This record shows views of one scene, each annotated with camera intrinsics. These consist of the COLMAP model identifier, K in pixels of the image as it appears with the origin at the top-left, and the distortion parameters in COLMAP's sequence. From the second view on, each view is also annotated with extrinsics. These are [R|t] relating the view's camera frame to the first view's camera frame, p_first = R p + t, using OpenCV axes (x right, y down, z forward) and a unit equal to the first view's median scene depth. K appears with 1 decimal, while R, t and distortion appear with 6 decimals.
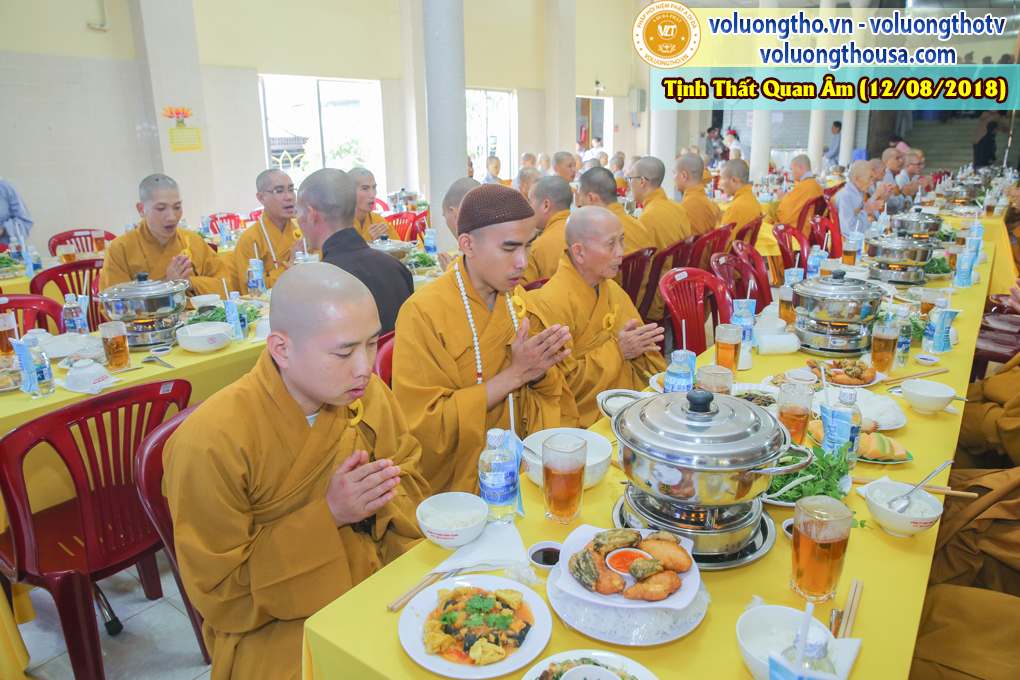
lens RADIAL K [[711.1, 0, 510.0], [0, 711.1, 340.0], [0, 0, 1]] dist [-0.035167, 0.000466]
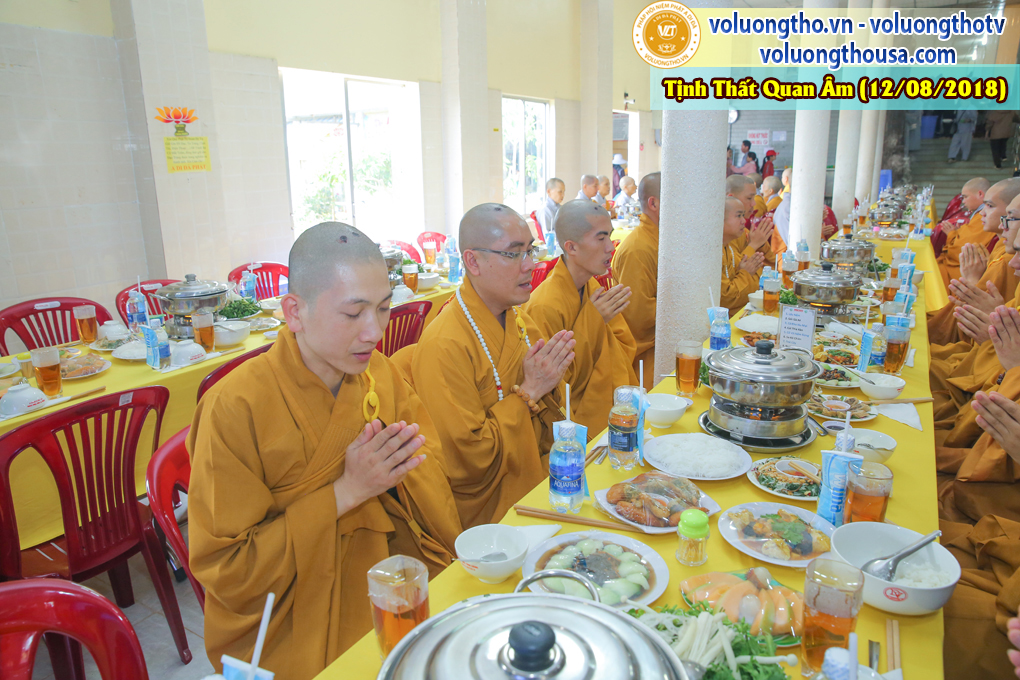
lens RADIAL K [[711.1, 0, 510.0], [0, 711.1, 340.0], [0, 0, 1]] dist [-0.035167, 0.000466]
pose [[0.995341, -0.021845, 0.093910, -0.211847], [0.024503, 0.999328, -0.027252, -0.075016], [-0.093252, 0.029426, 0.995208, 0.283810]]
